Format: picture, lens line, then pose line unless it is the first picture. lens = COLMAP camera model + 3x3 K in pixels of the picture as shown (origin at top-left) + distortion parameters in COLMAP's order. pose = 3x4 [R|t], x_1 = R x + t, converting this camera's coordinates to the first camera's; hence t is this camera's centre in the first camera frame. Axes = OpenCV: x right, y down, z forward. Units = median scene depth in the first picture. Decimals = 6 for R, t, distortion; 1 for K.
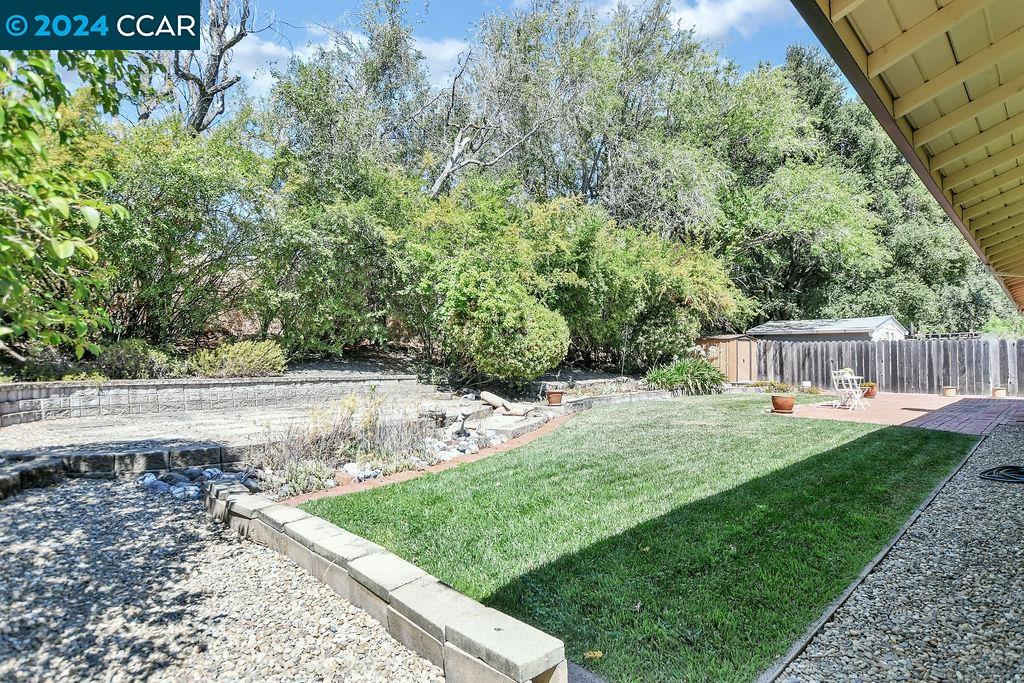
lens RADIAL K [[568.8, 0, 509.9], [0, 568.8, 344.0], [0, 0, 1]] dist [-0.001620, 0.000205]
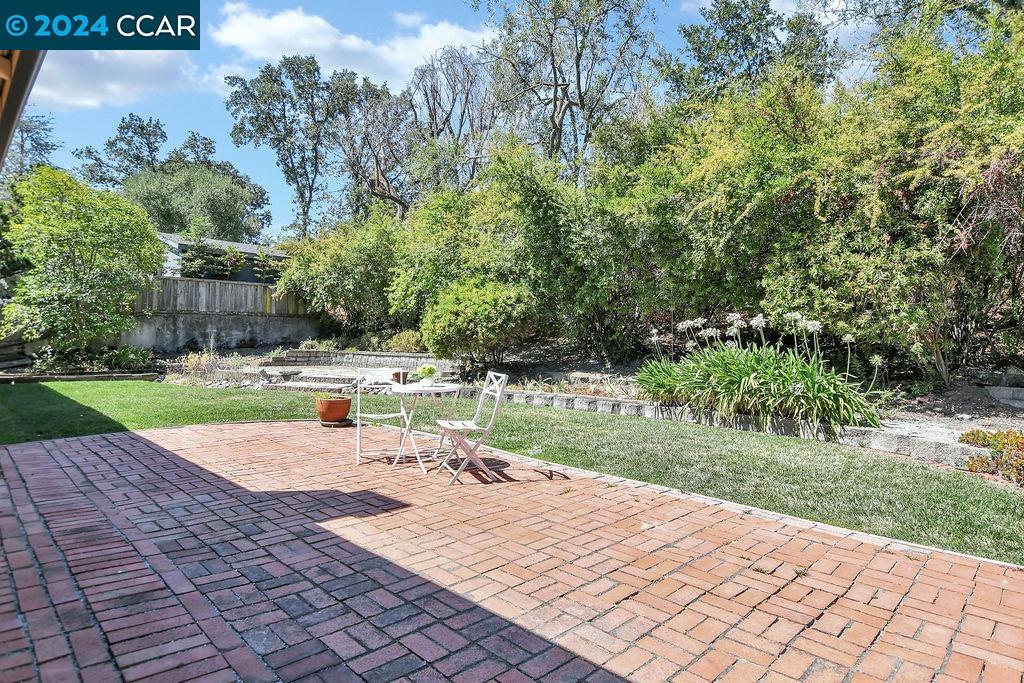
lens RADIAL K [[575.1, 0, 510.1], [0, 575.1, 349.4], [0, 0, 1]] dist [-0.004539, -0.000963]
pose [[-0.020387, 0.007885, -0.999761, 1.420598], [0.017309, 0.999822, 0.007532, 0.046794], [0.999642, -0.017151, -0.020520, 1.522979]]
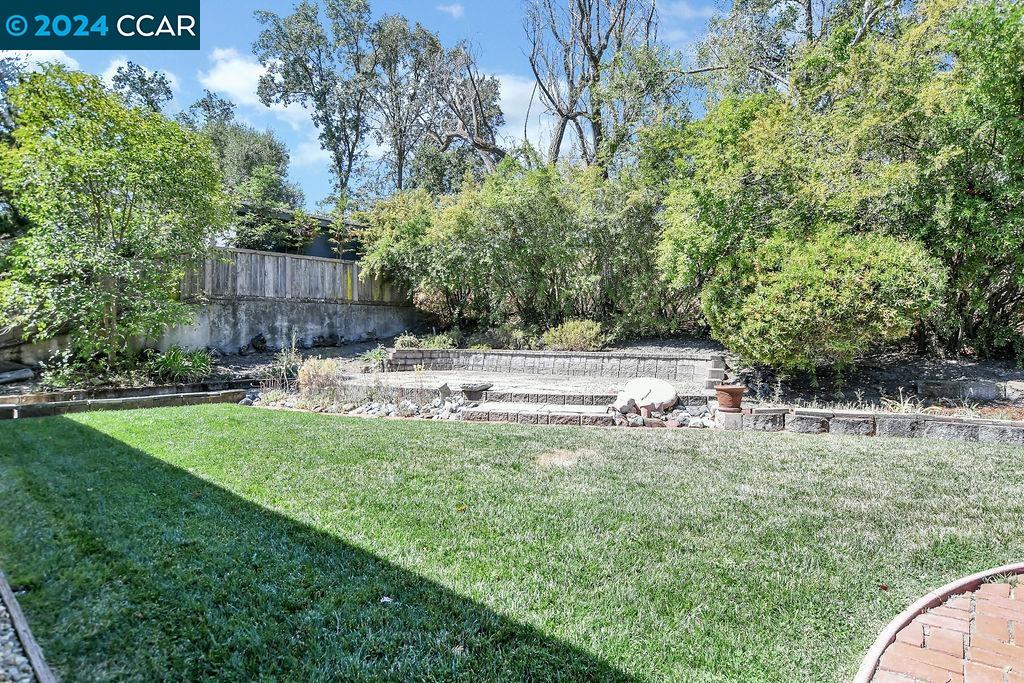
lens RADIAL K [[568.8, 0, 509.9], [0, 568.8, 344.0], [0, 0, 1]] dist [-0.001620, 0.000205]
pose [[0.023569, 0.009811, -0.999674, 0.844735], [0.029682, 0.999504, 0.010509, 0.029918], [0.999281, -0.029920, 0.023266, 0.942666]]
